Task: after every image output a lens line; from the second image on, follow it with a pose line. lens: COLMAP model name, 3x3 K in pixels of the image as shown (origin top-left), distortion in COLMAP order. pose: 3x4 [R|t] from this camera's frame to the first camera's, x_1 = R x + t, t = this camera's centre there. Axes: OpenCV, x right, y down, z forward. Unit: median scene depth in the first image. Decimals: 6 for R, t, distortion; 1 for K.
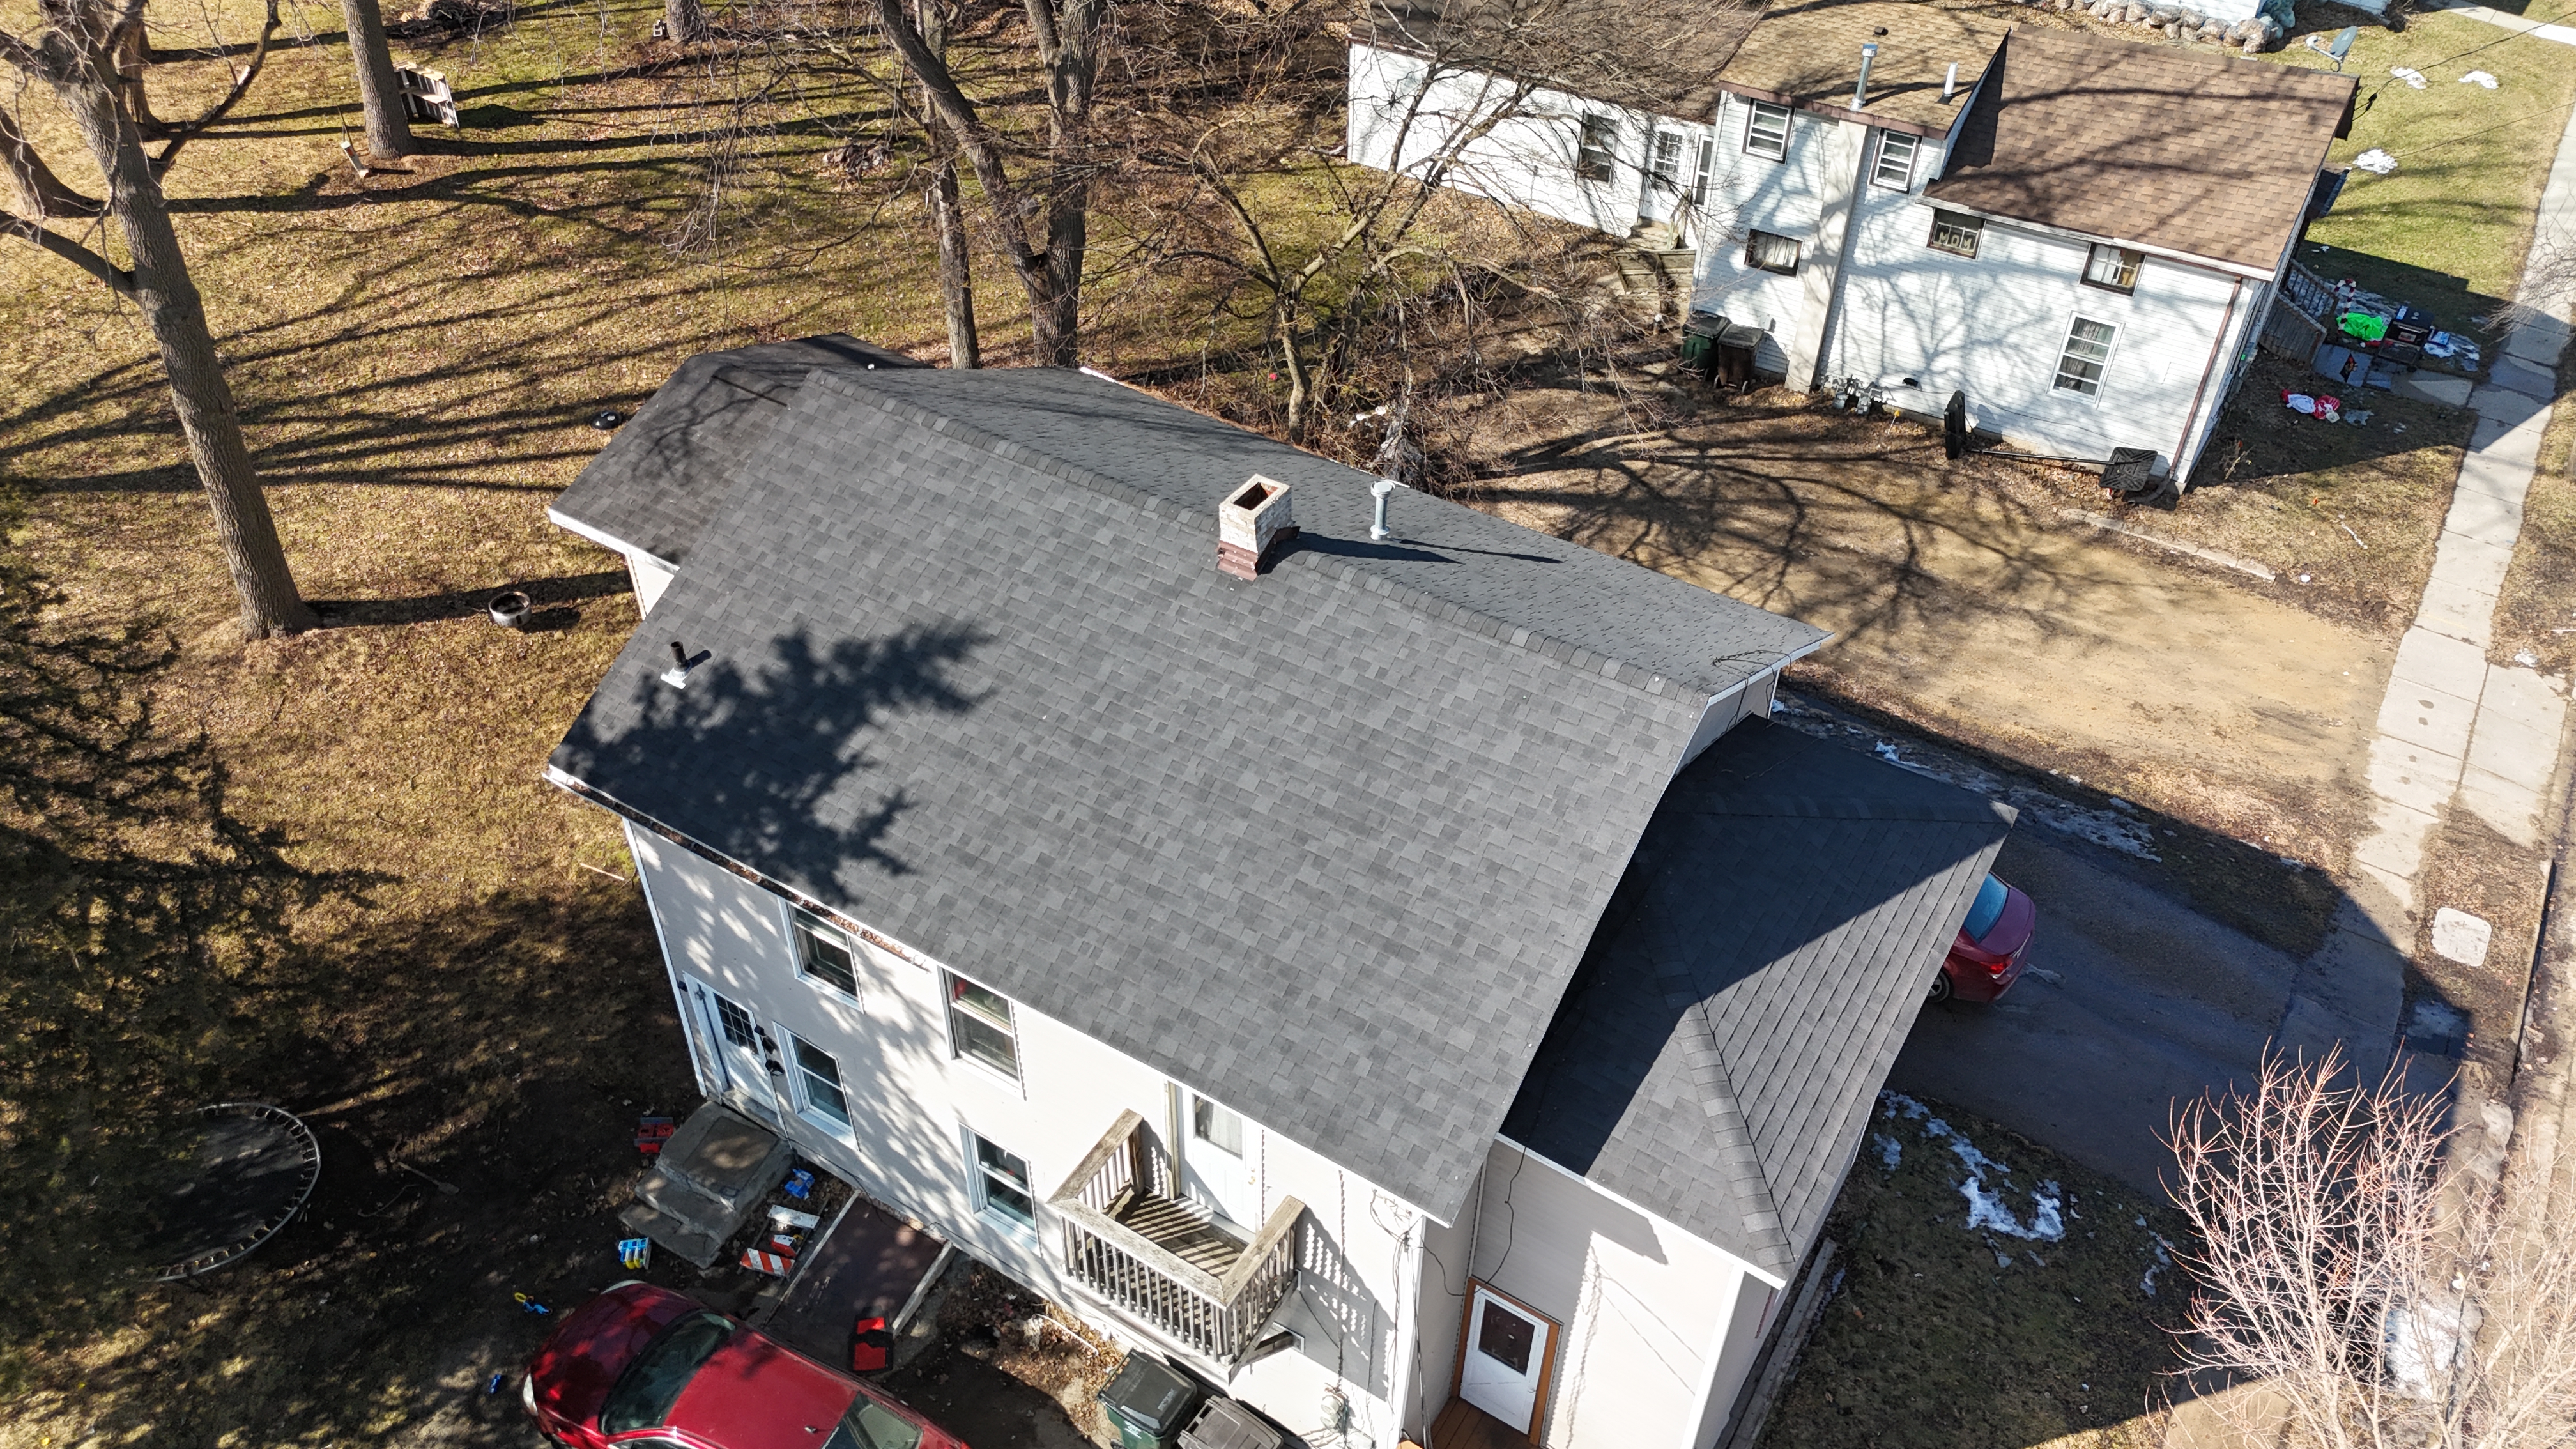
lens RADIAL K [[1916.4, 0, 1275.4], [0, 1916.4, 716.5], [0, 0, 1]] dist [0.025329, -0.004066]
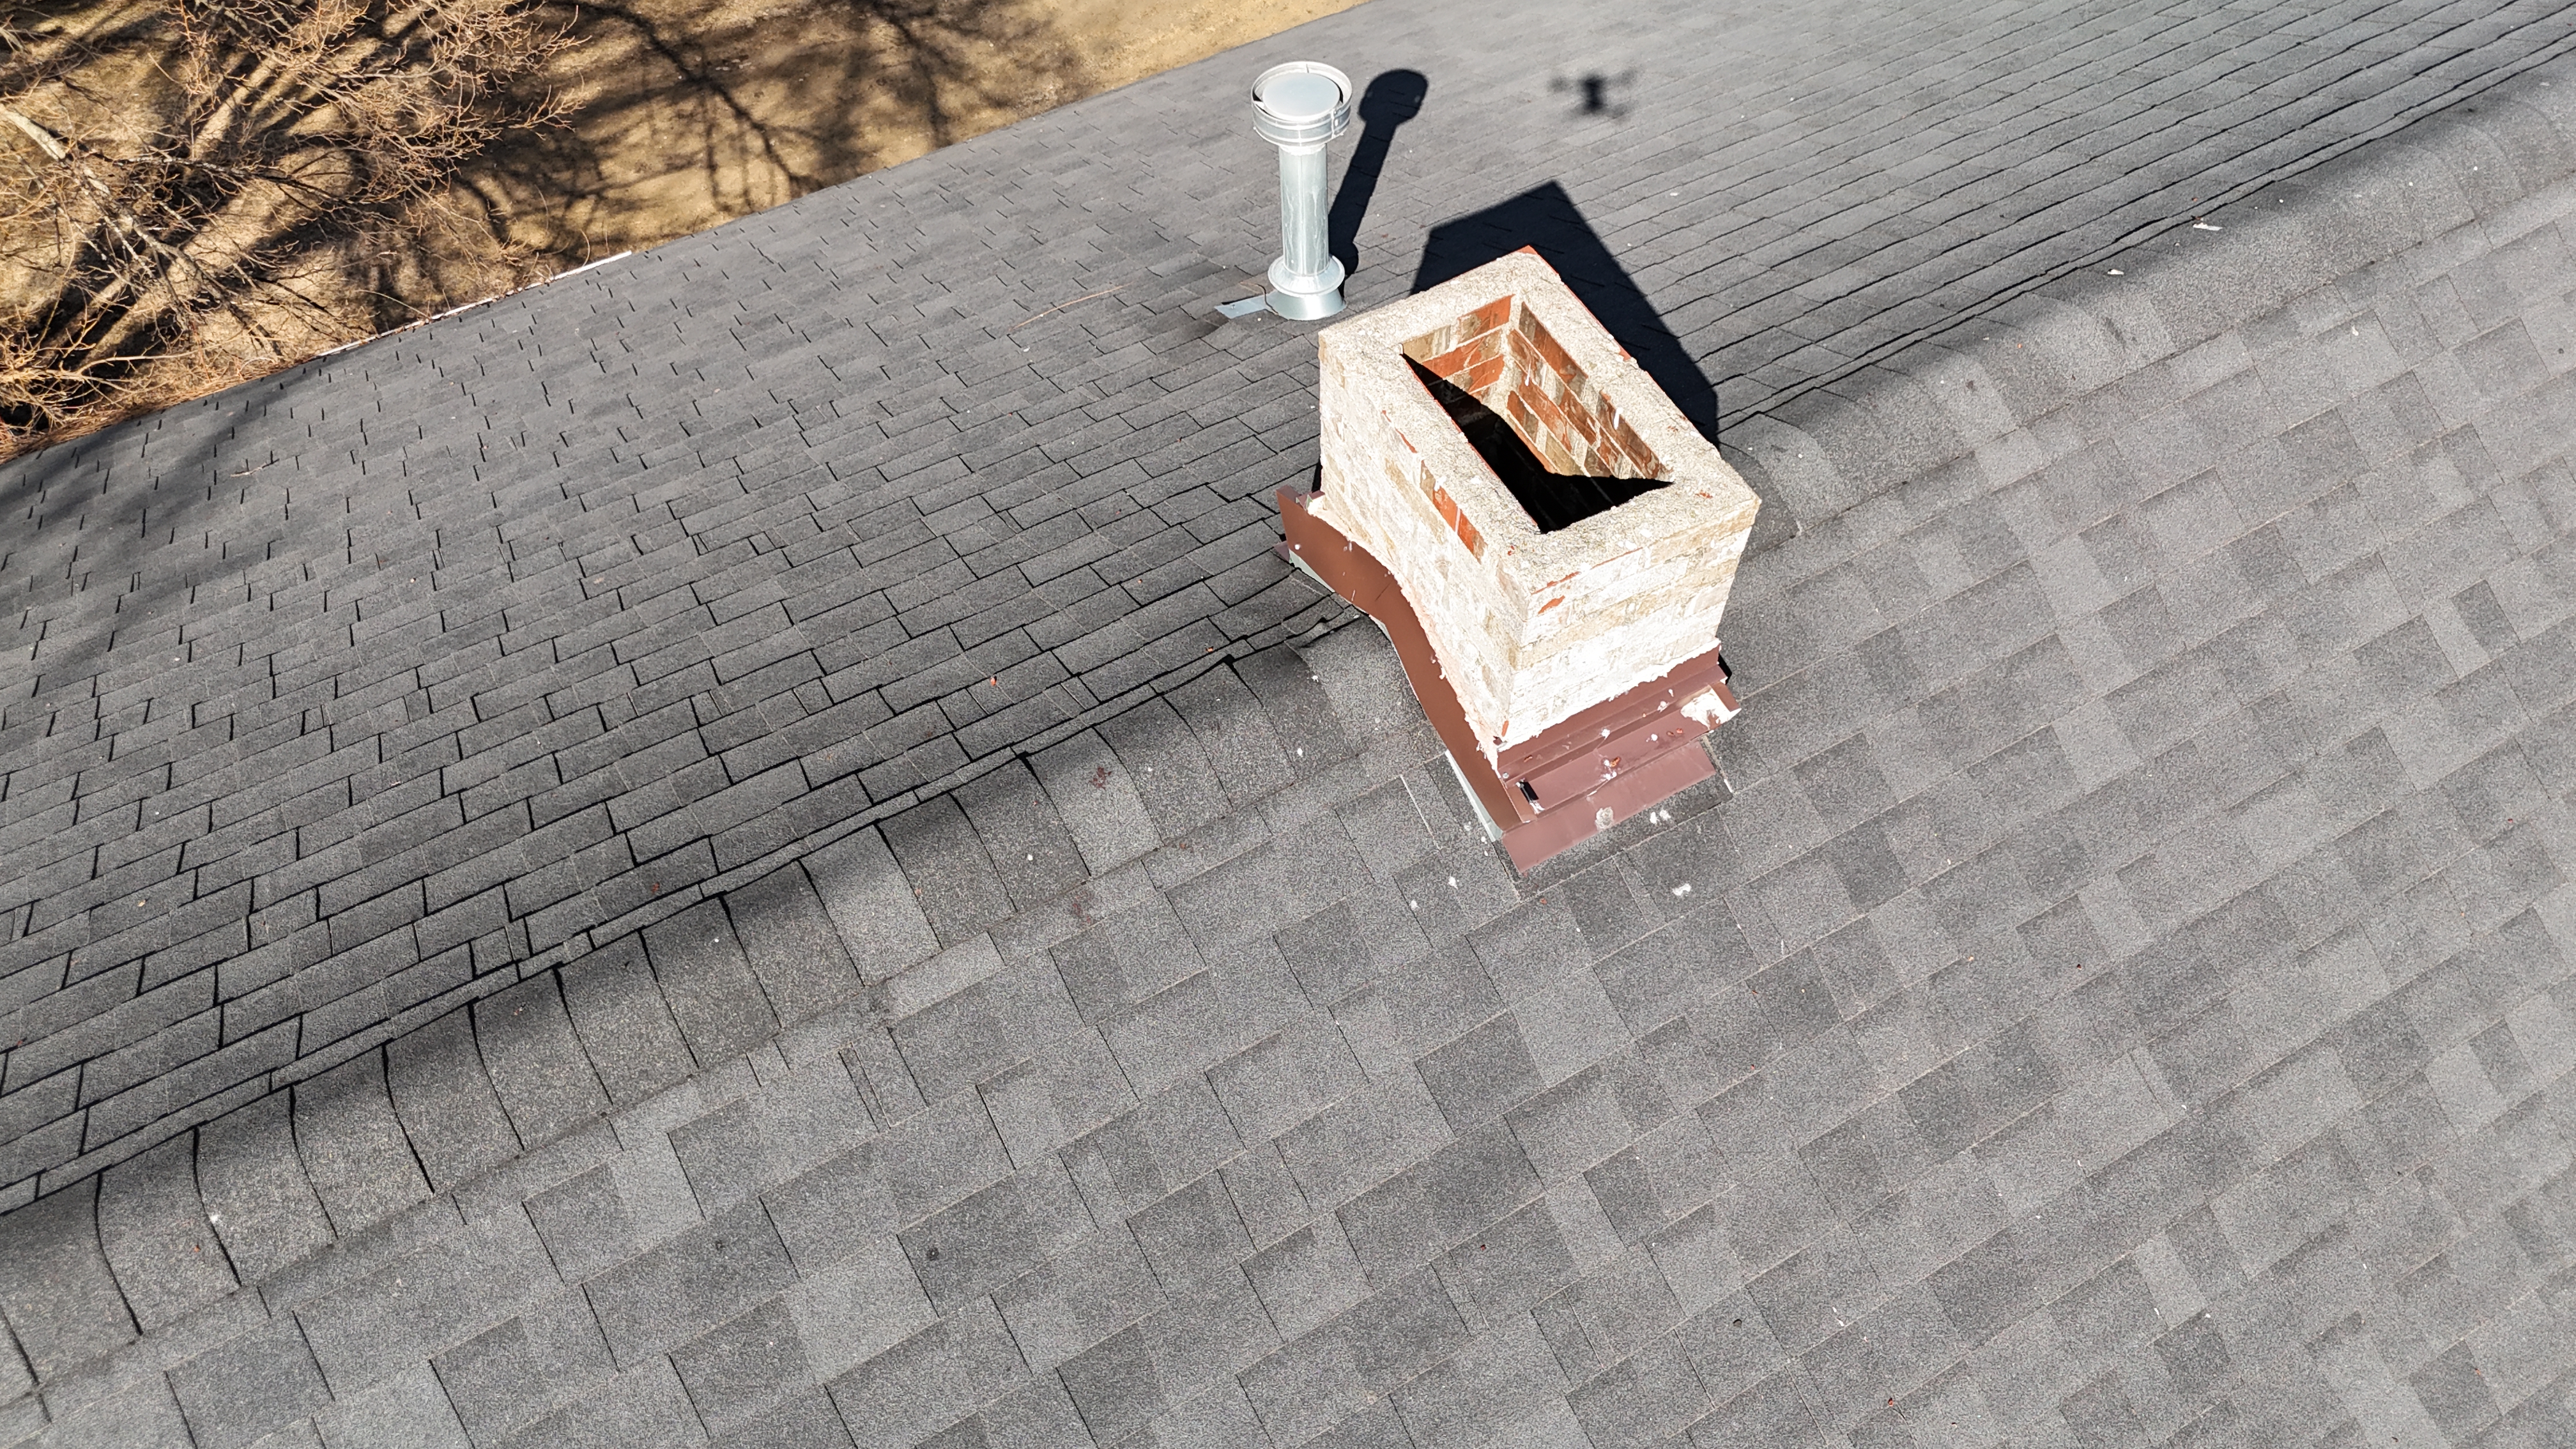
lens RADIAL K [[1916.4, 0, 1249.0], [0, 1916.4, 699.3], [0, 0, 1]] dist [0.025329, -0.004066]
pose [[0.476880, -0.704990, 0.524952, -0.124178], [0.576178, 0.701749, 0.419007, -0.176595], [-0.663780, 0.102649, 0.740850, 0.882312]]
